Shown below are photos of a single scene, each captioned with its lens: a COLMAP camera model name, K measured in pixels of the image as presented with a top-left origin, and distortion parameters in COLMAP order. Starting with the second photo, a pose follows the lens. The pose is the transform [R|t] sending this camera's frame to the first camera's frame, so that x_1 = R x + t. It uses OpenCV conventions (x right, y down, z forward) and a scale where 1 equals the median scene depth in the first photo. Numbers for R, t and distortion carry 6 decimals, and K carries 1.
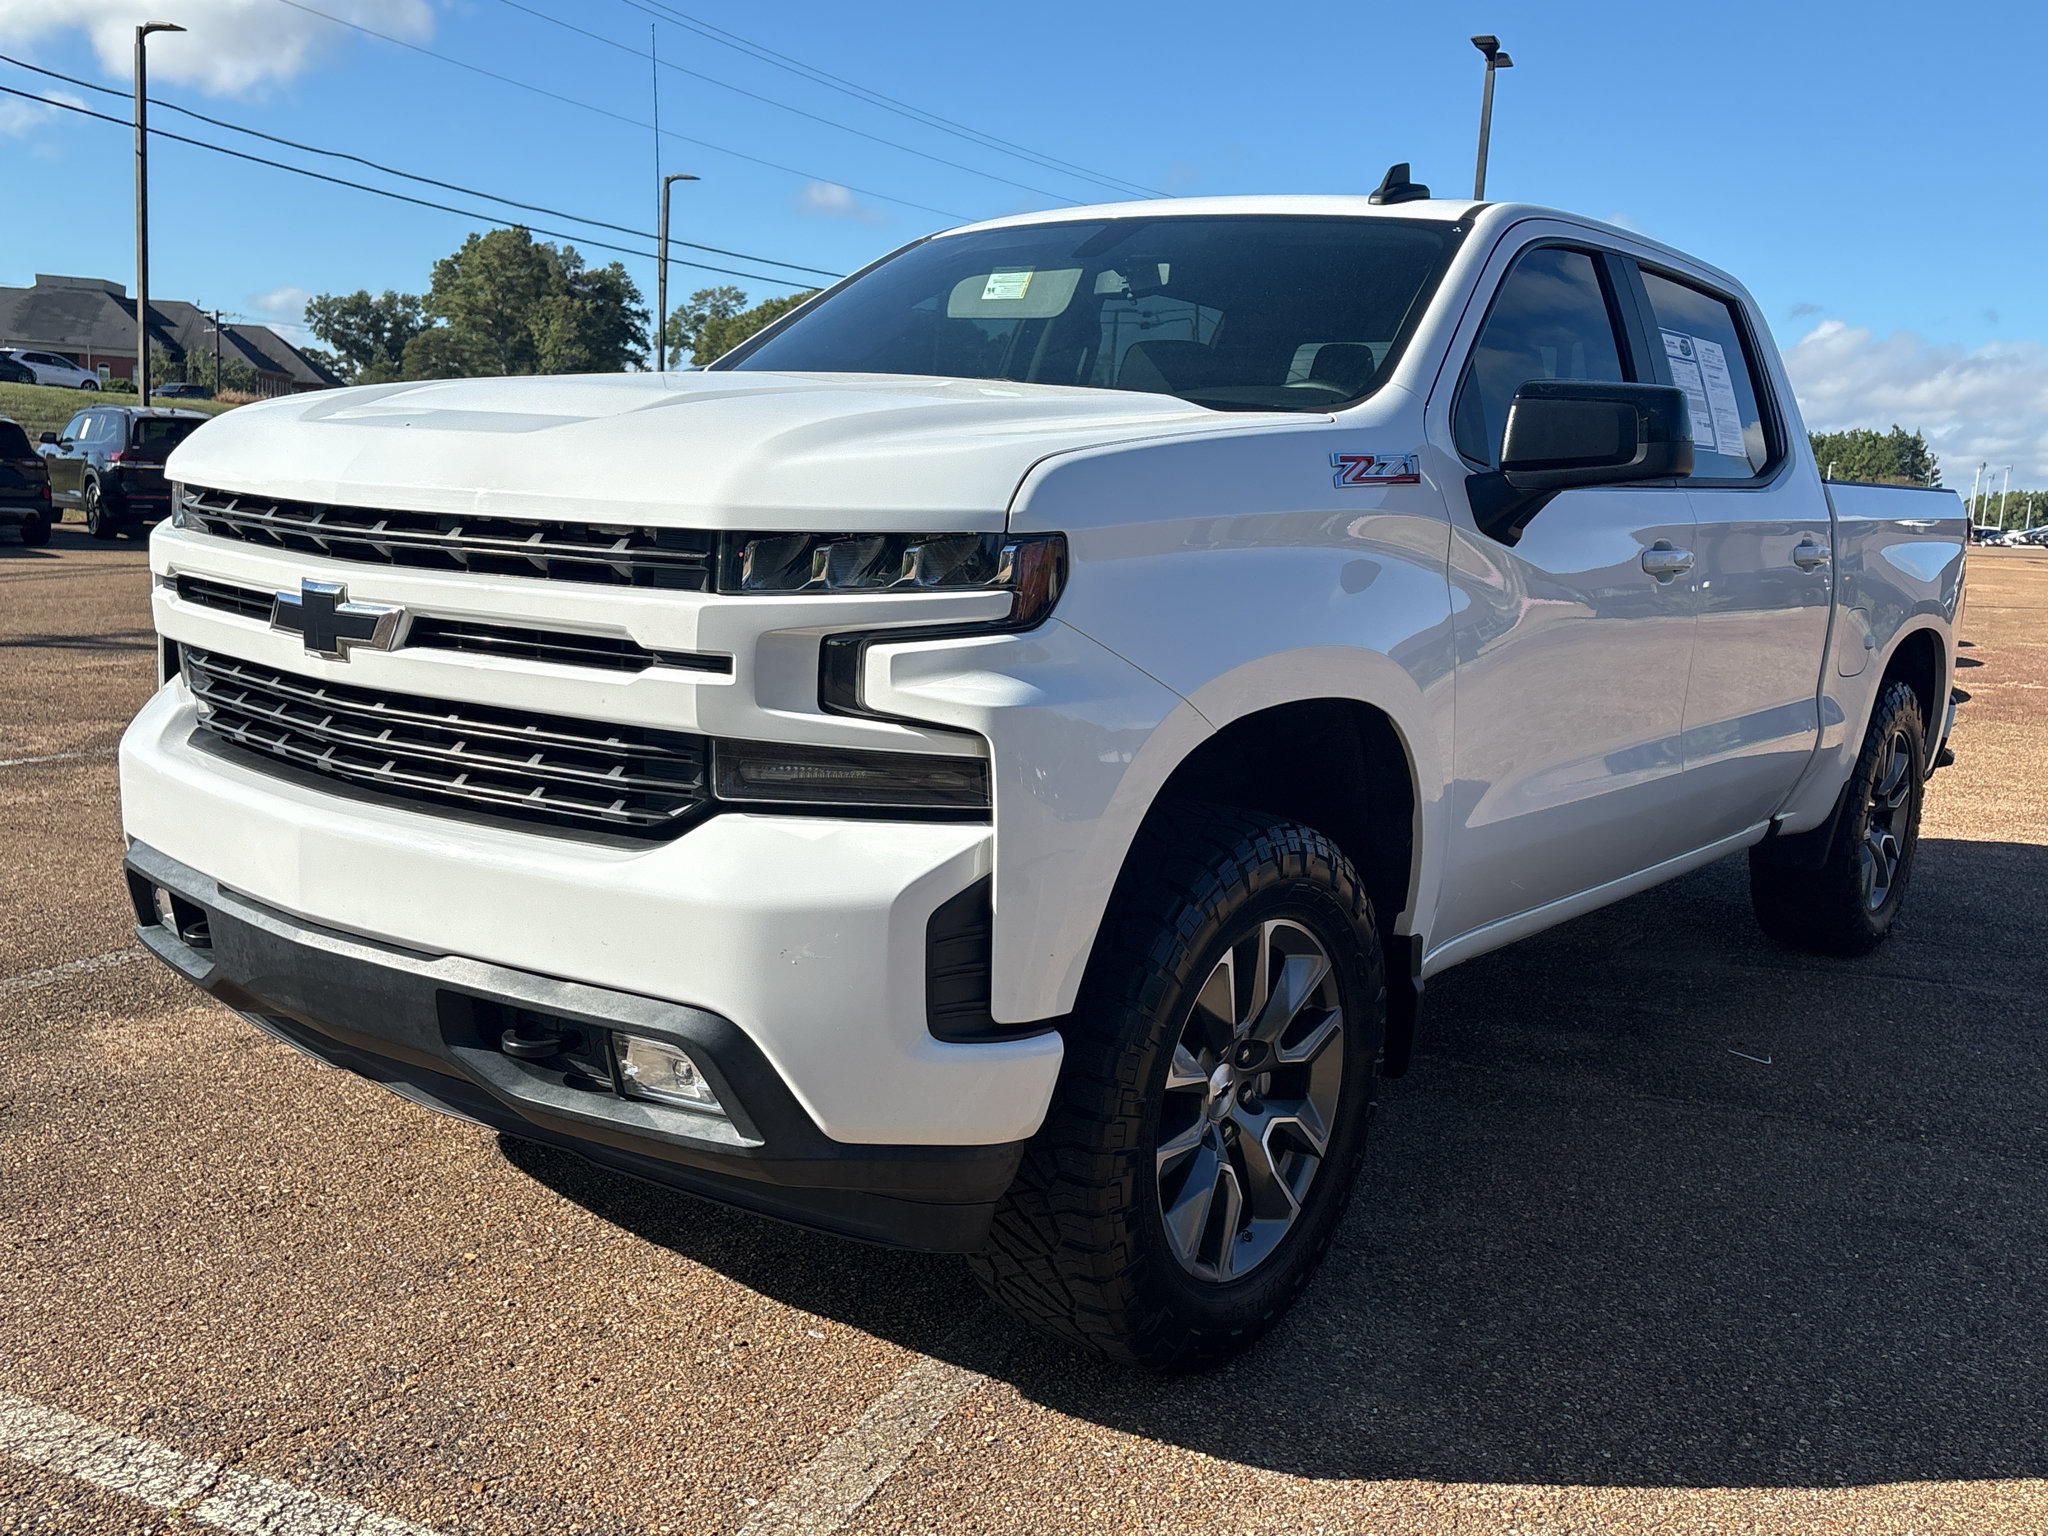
lens RADIAL K [[2061.6, 0, 999.5], [0, 2061.6, 773.7], [0, 0, 1]] dist [0.001677, 0.165889]
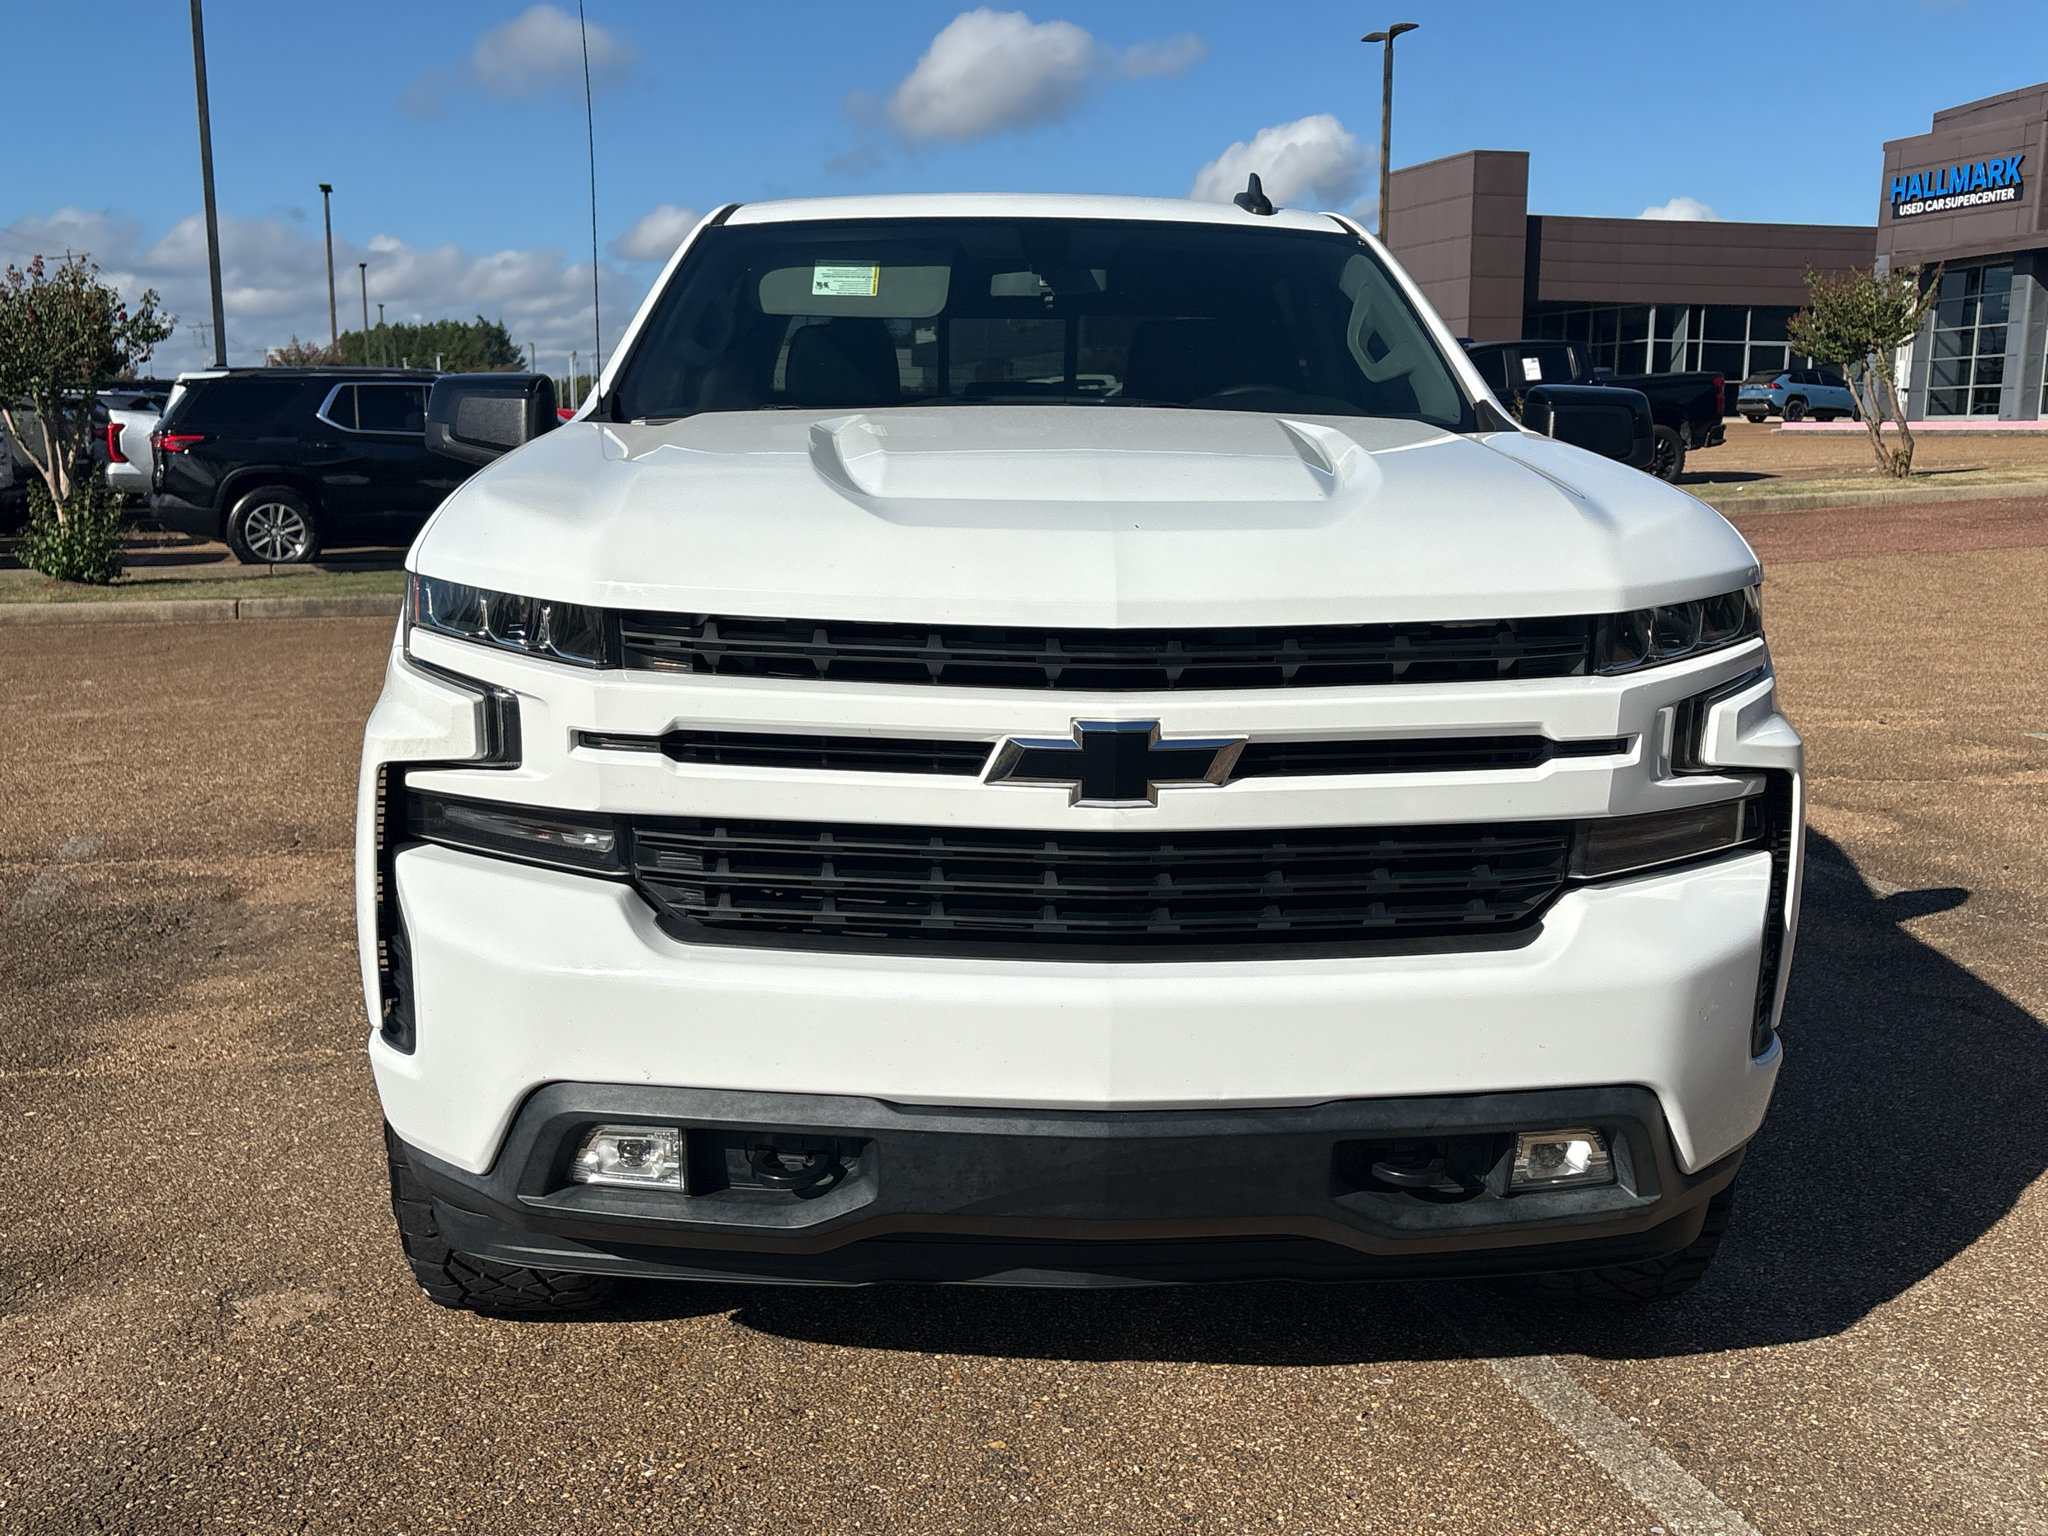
lens RADIAL K [[2036.4, 0, 1024.0], [0, 2036.4, 768.0], [0, 0, 1]] dist [0.068223, 0.033659]
pose [[0.741637, -0.162962, 0.650705, -0.797833], [0.125857, 0.986619, 0.103644, -0.144867], [-0.658888, 0.005030, 0.752224, 0.346285]]
